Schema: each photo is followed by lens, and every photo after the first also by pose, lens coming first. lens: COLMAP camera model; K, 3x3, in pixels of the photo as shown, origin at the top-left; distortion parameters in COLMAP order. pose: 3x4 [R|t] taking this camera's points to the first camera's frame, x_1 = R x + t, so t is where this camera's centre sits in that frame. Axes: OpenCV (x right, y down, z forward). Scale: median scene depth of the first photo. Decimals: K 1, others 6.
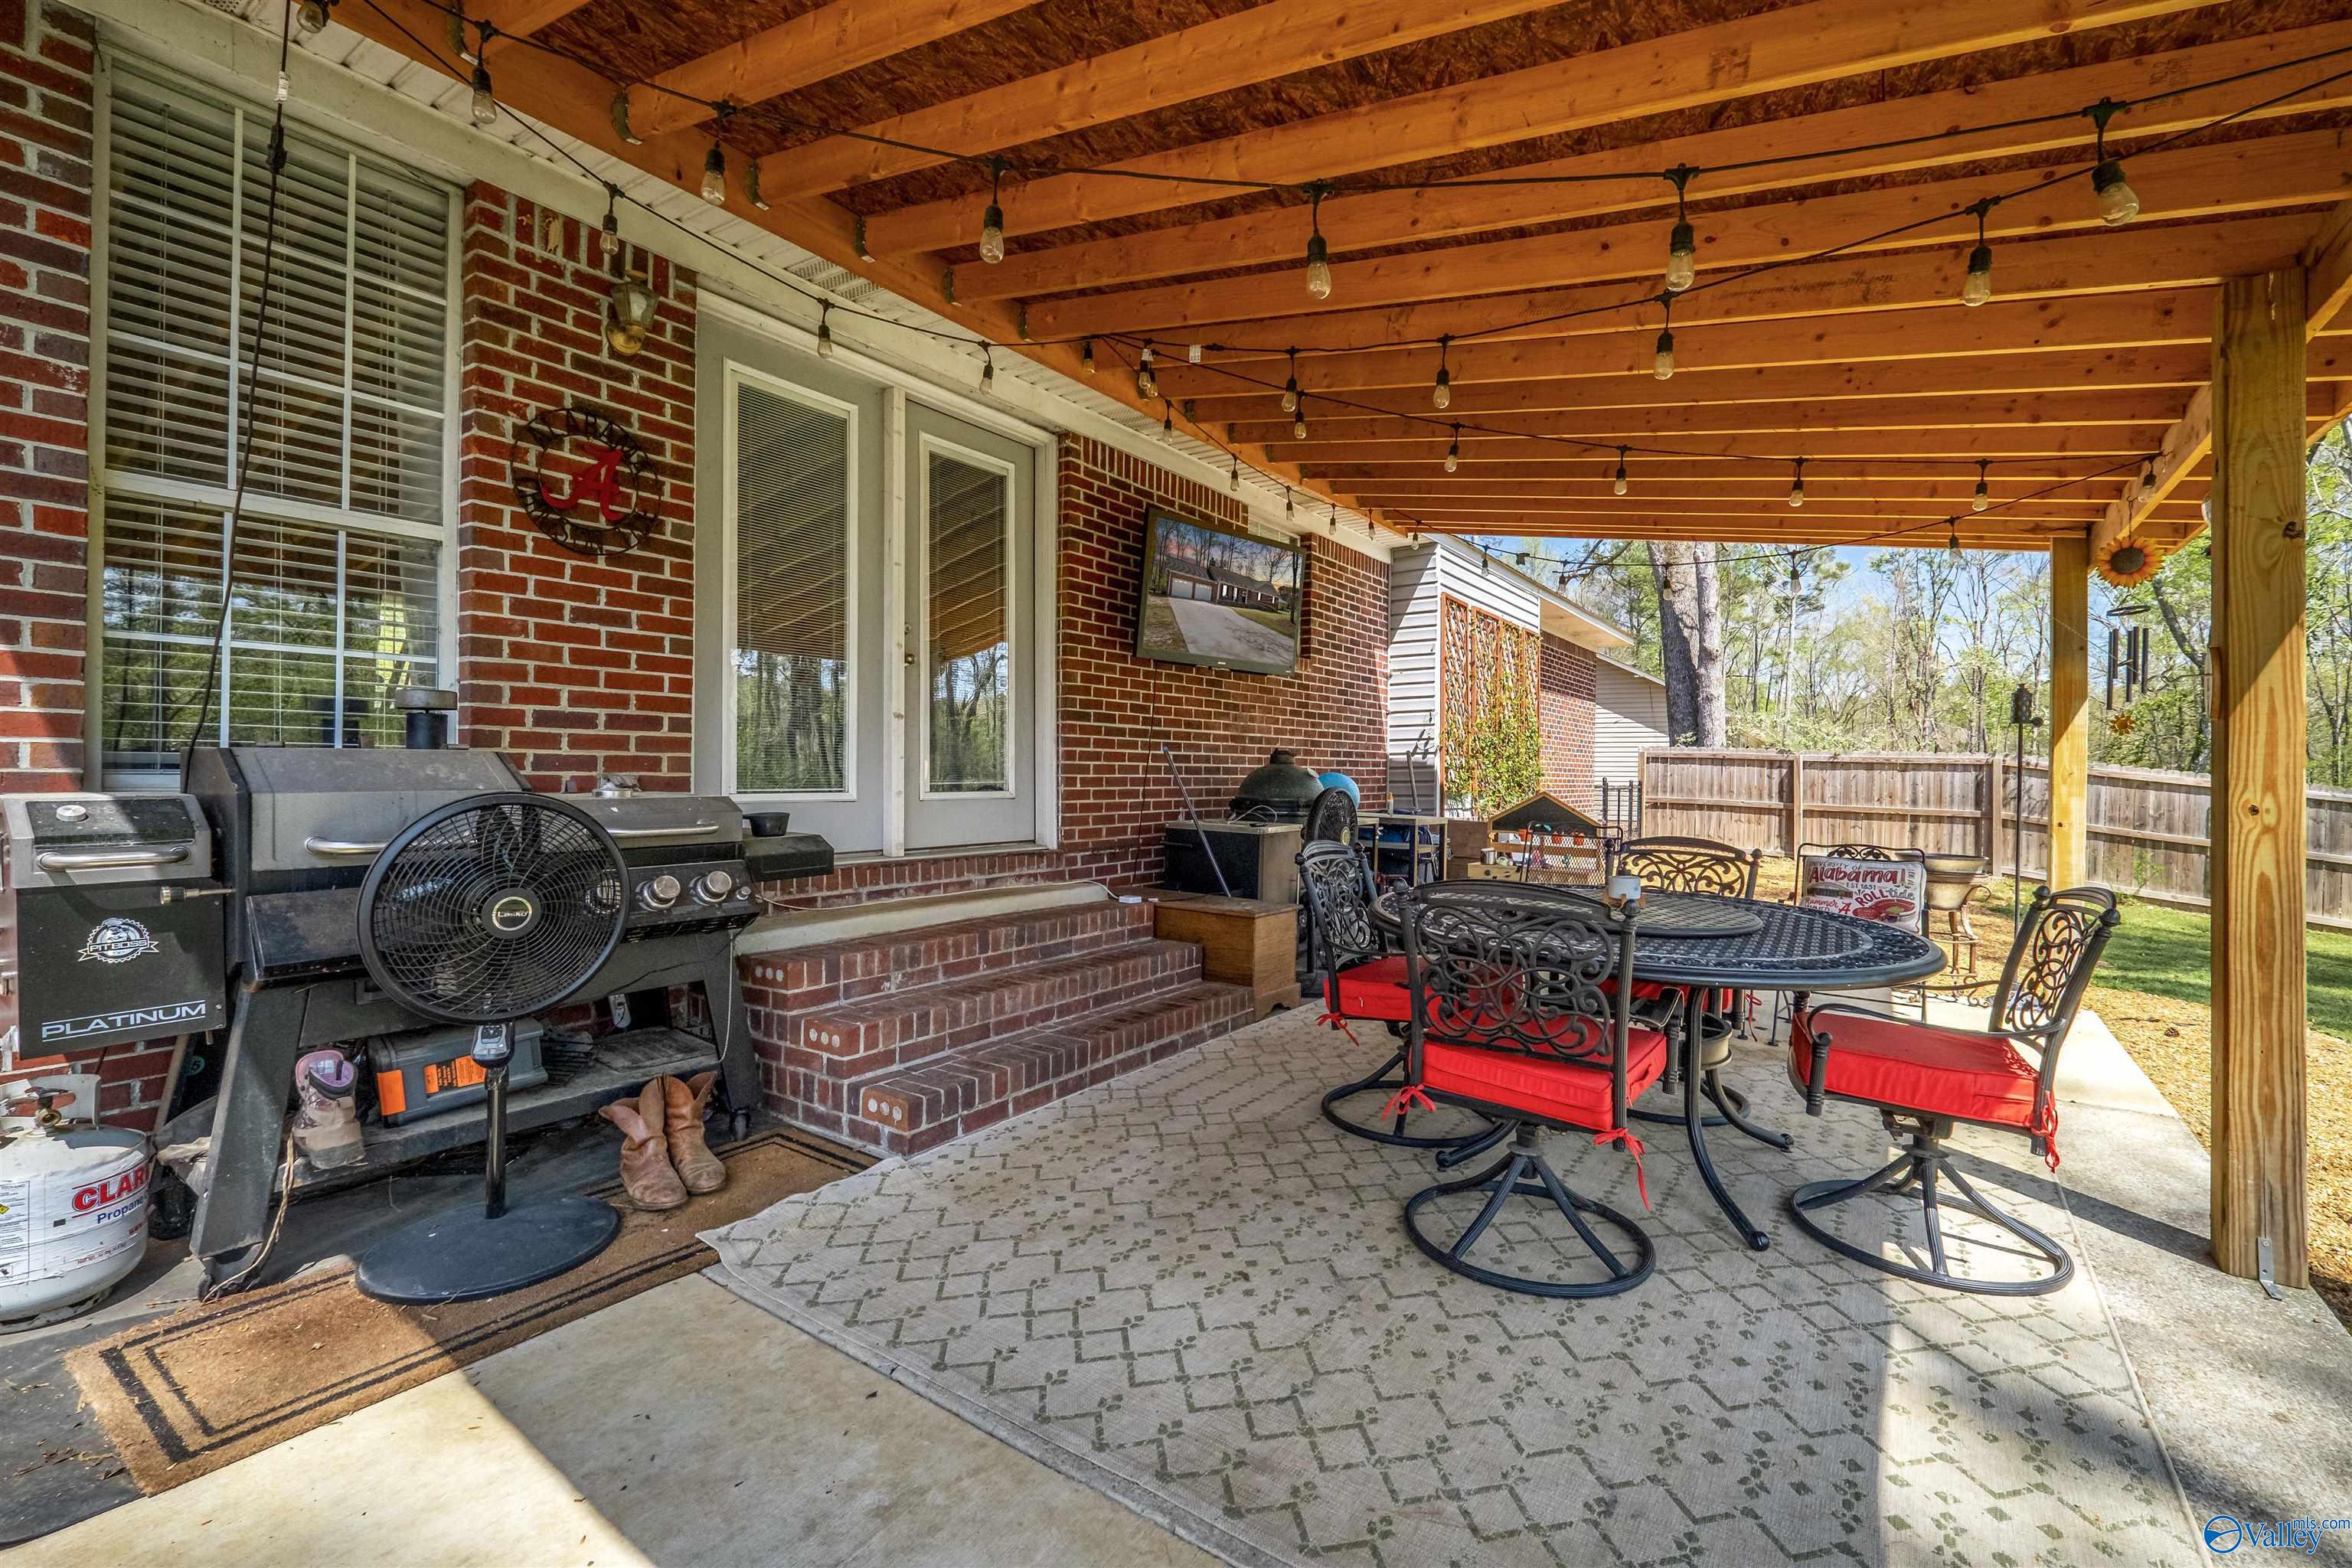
lens RADIAL K [[1026.6, 0, 1183.6], [0, 1026.6, 780.8], [0, 0, 1]] dist [0.020925, -0.016218]
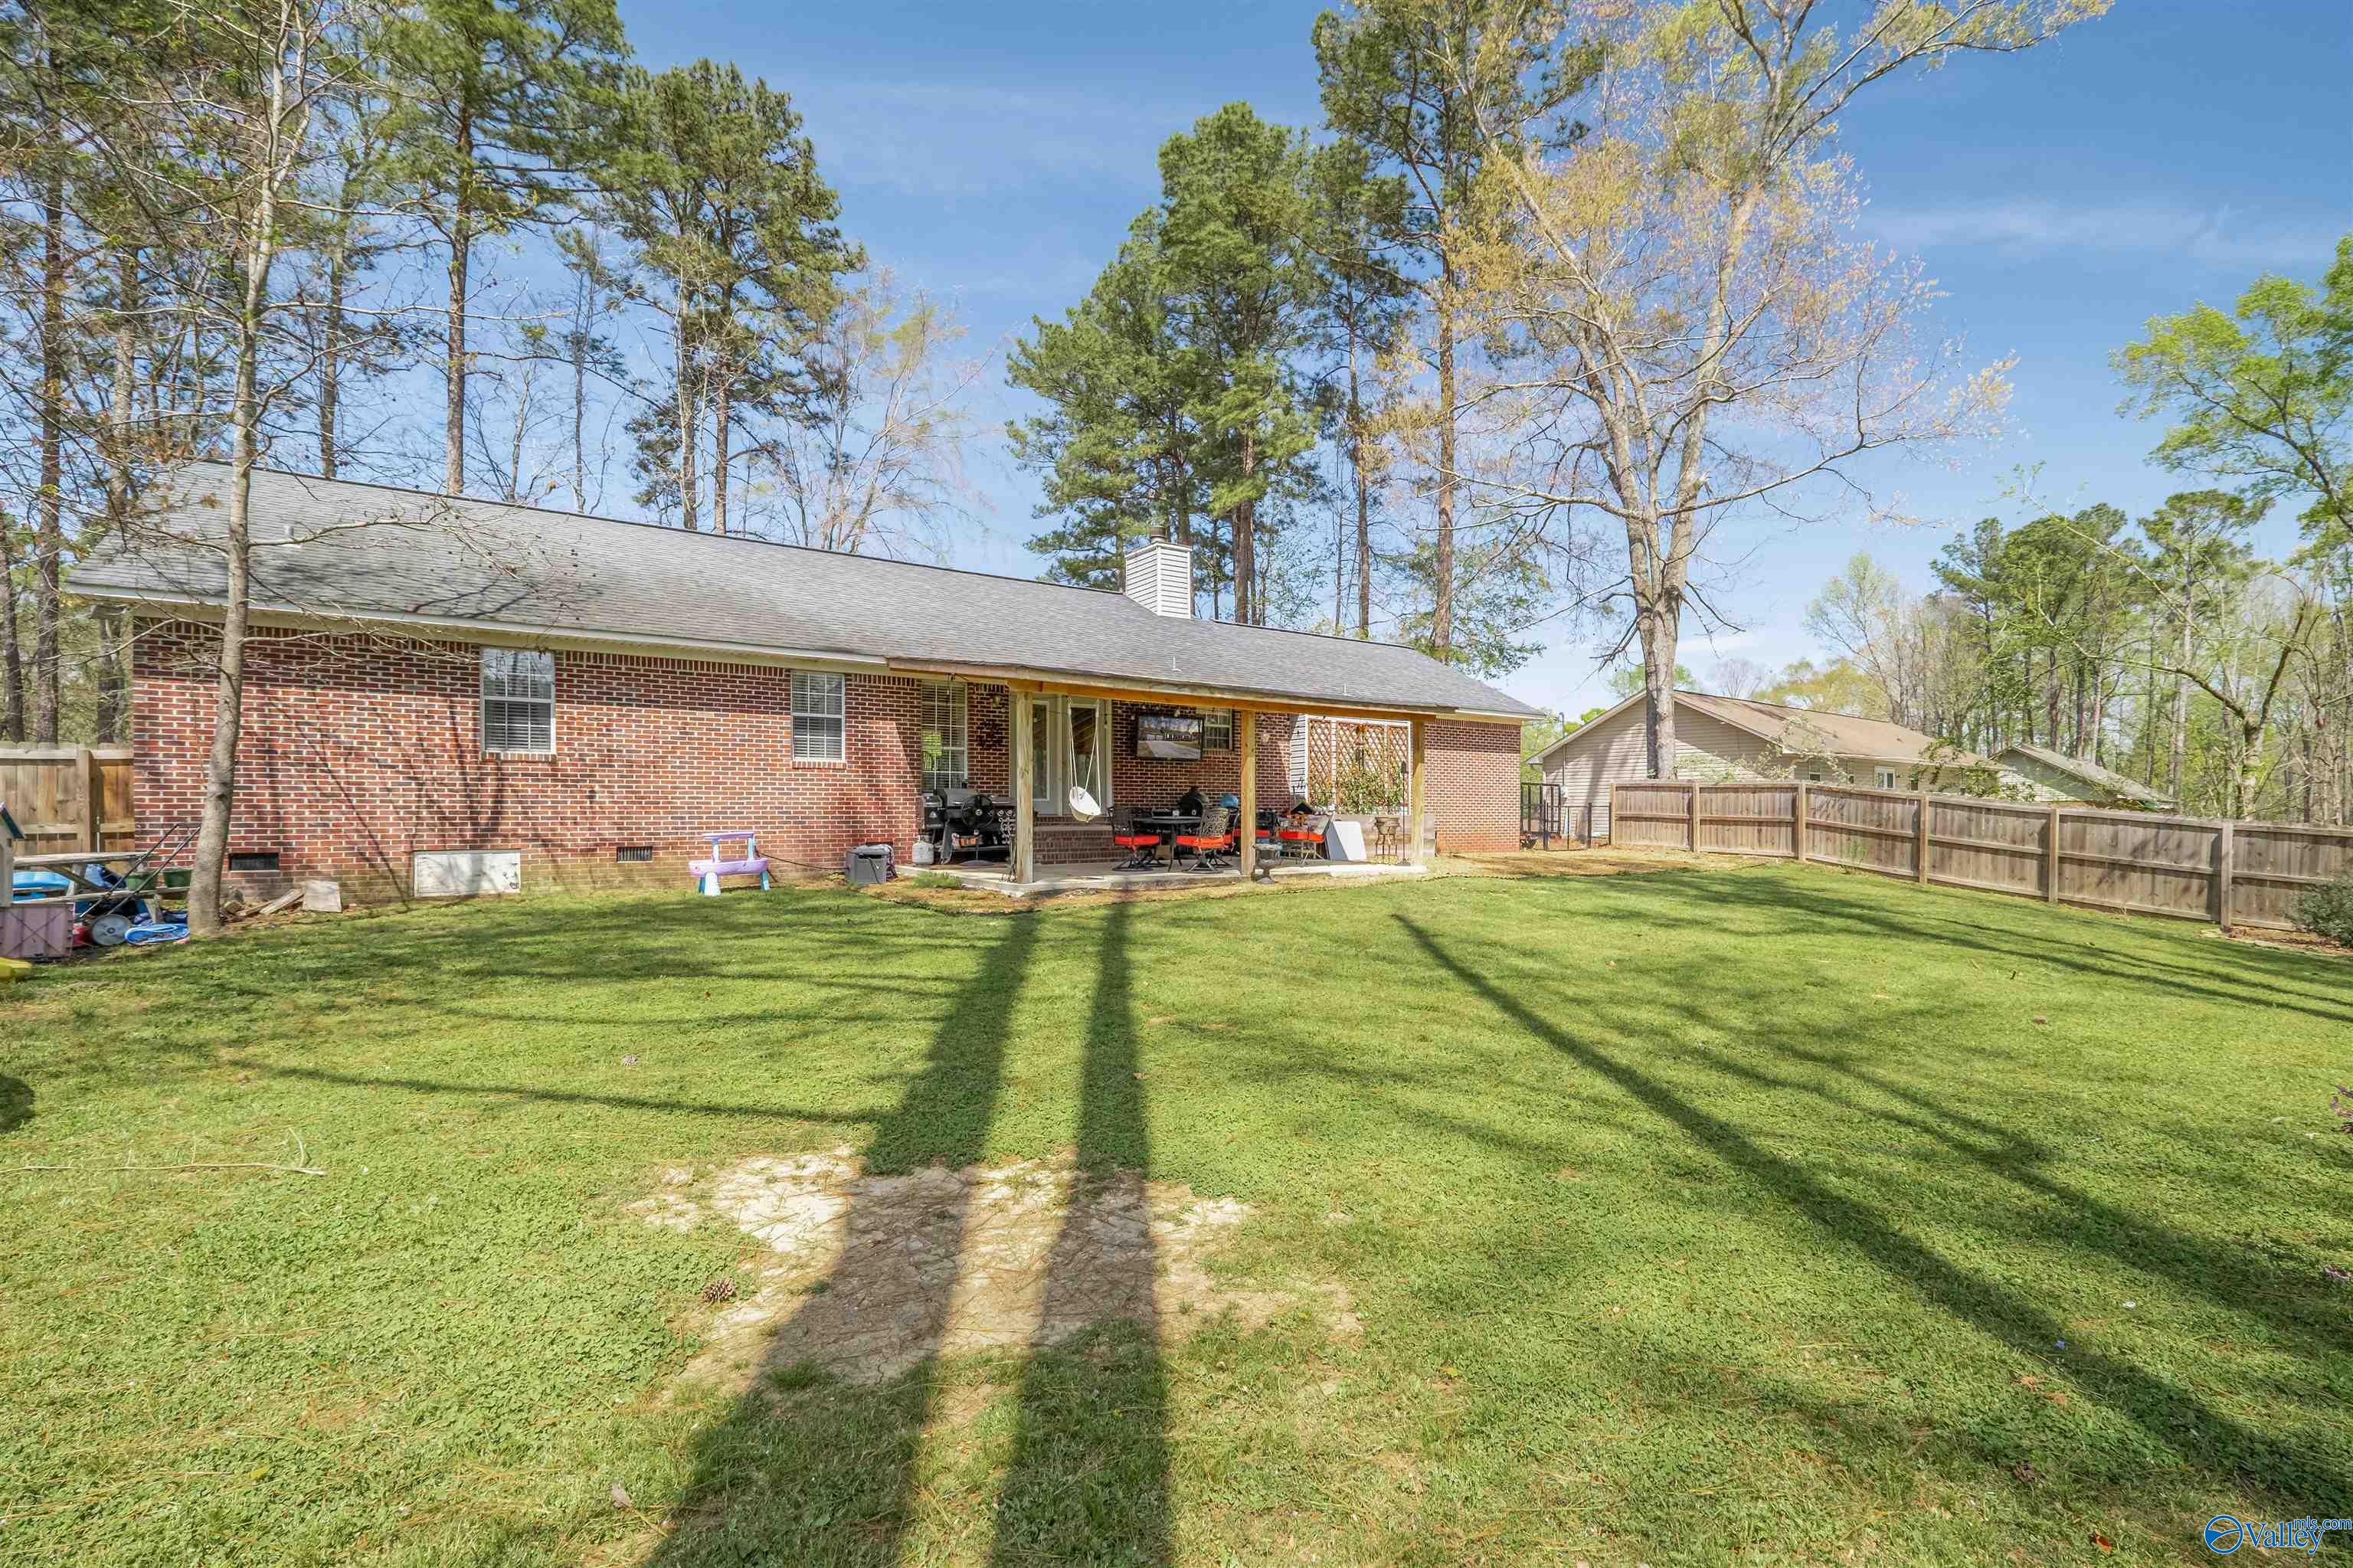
lens RADIAL K [[1052.3, 0, 1205.7], [0, 1052.3, 819.4], [0, 0, 1]] dist [0.017171, -0.008951]
pose [[0.946751, -0.008911, -0.321843, 0.867563], [0.007644, 0.999957, -0.005200, 0.064689], [0.321876, 0.002463, 0.946779, -1.475124]]
